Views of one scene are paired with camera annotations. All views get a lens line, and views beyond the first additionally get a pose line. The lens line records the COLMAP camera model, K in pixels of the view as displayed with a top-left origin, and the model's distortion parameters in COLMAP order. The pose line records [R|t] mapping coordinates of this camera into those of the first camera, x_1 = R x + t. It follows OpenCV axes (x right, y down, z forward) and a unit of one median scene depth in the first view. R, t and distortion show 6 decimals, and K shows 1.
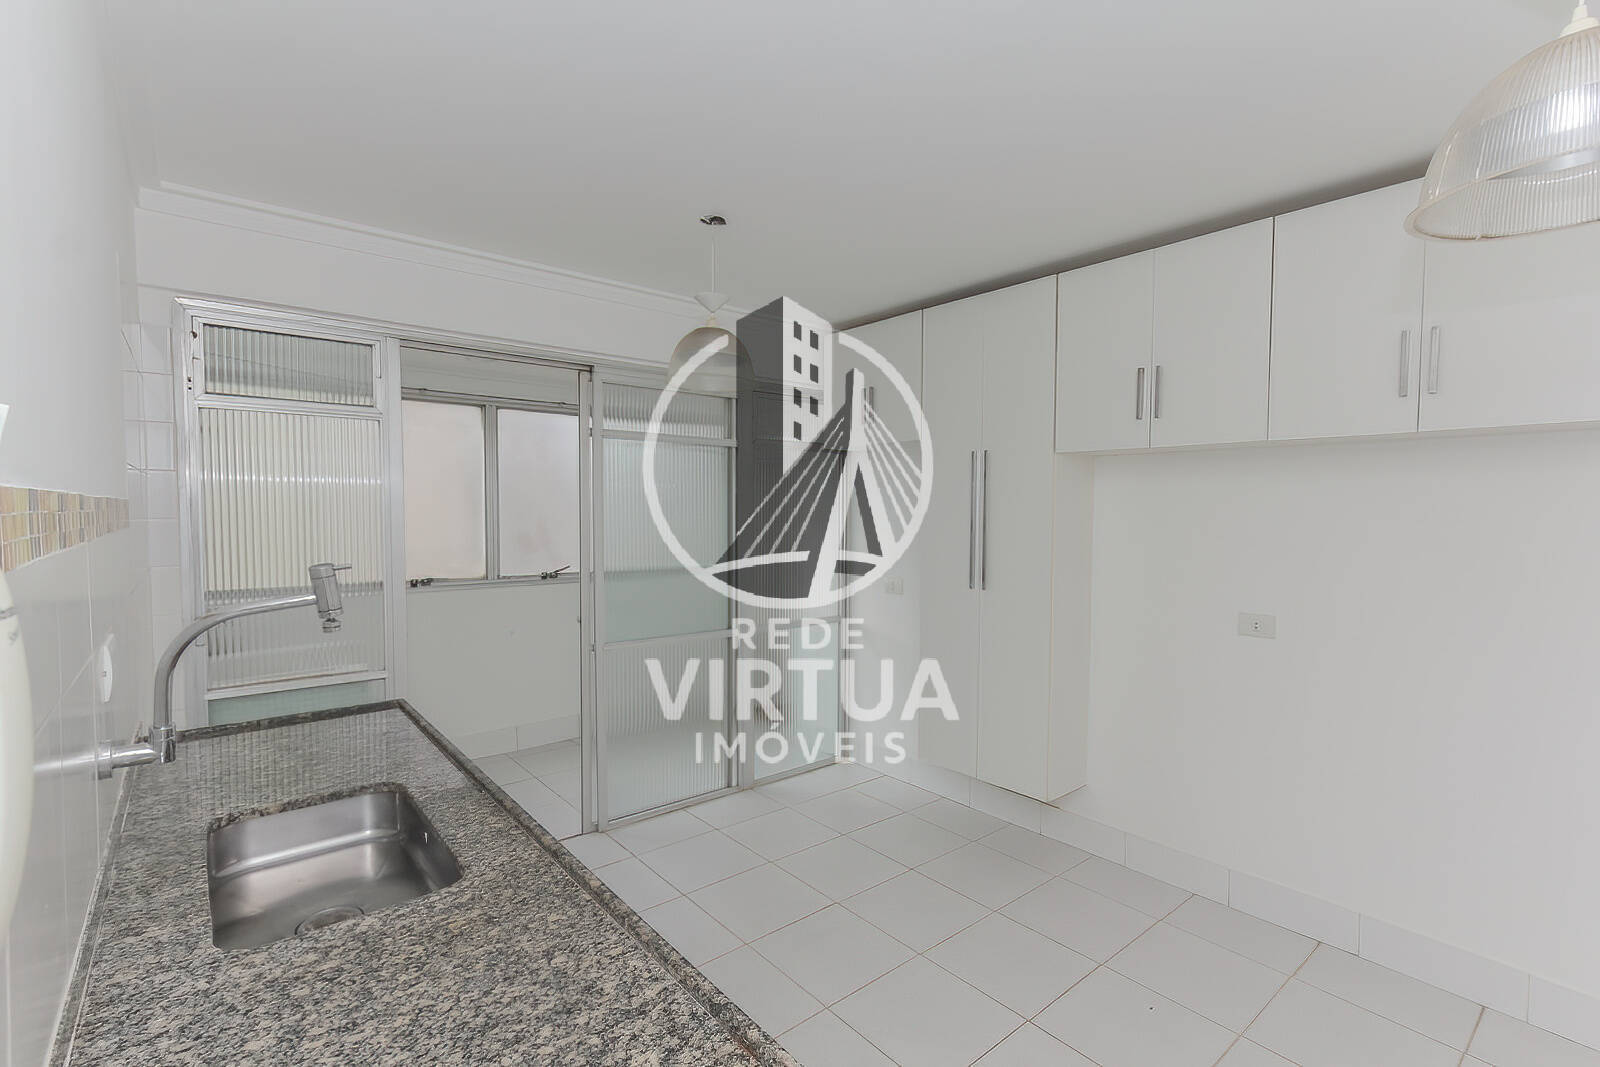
lens RADIAL K [[729.3, 0, 805.9], [0, 729.3, 536.1], [0, 0, 1]] dist [-0.000159, -0.000054]
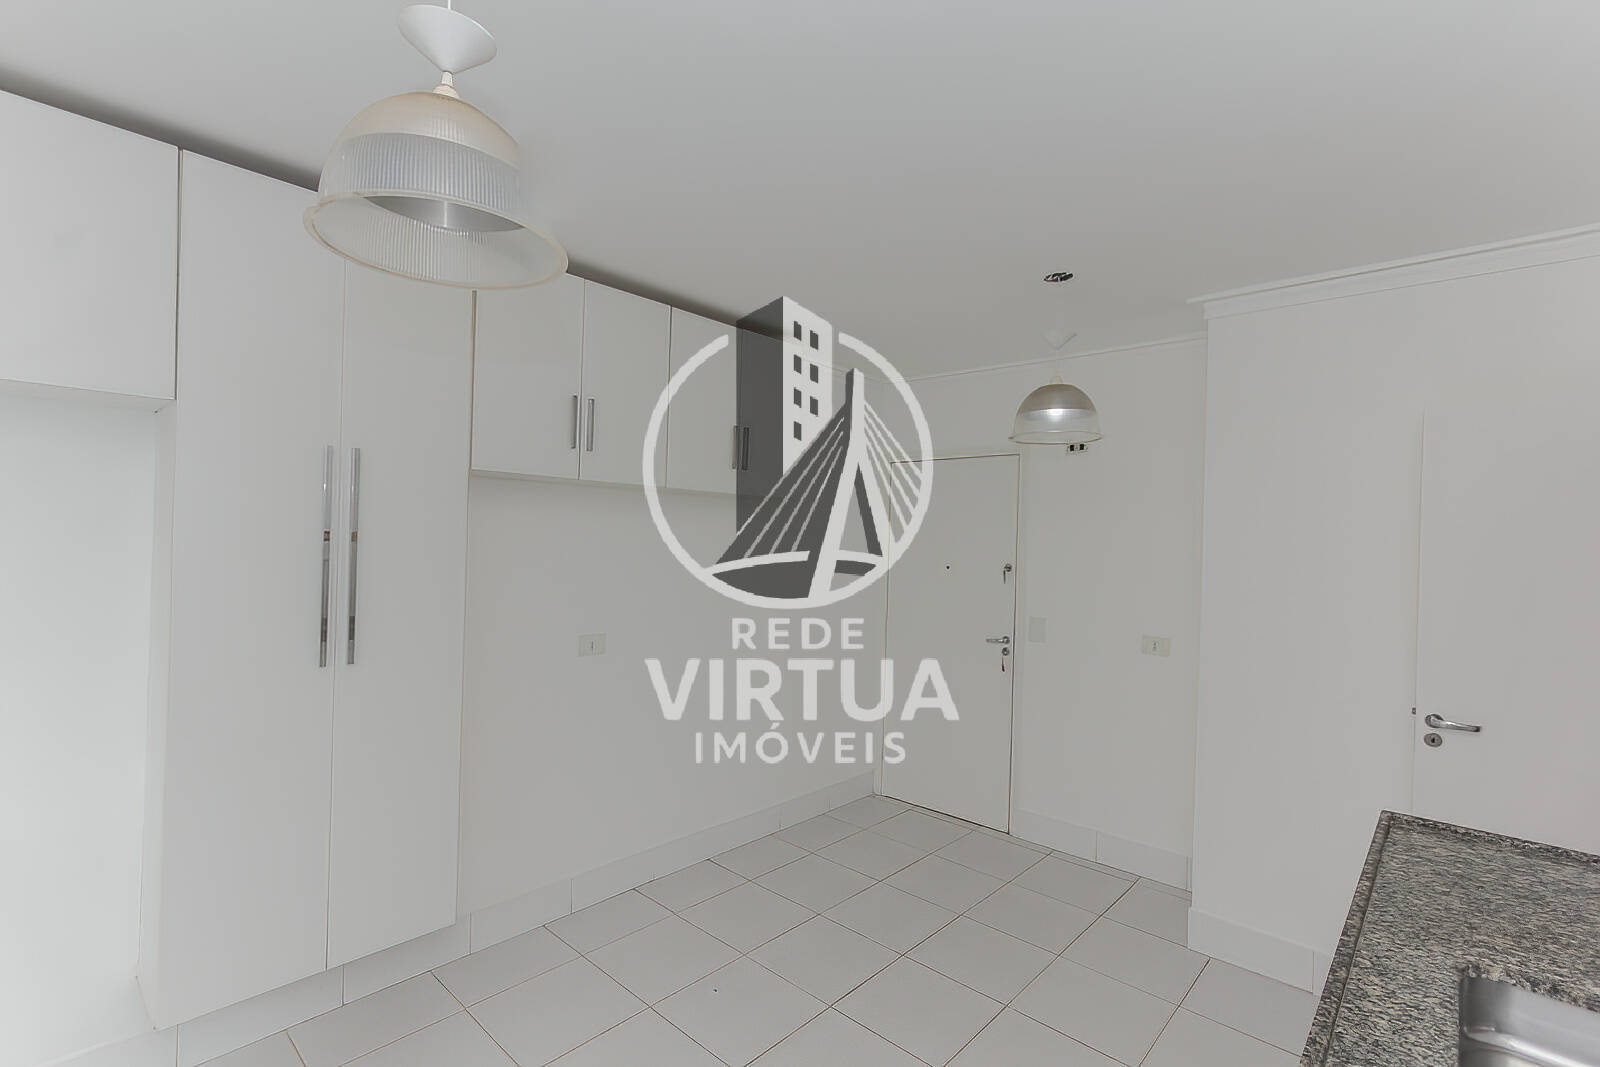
lens RADIAL K [[731.0, 0, 814.6], [0, 731.0, 534.5], [0, 0, 1]] dist [0.001951, 0.001895]
pose [[-0.146913, -0.003255, 0.989144, -0.728053], [0.010413, 0.999934, 0.004837, -0.063776], [-0.989095, 0.011010, -0.146870, 1.114467]]
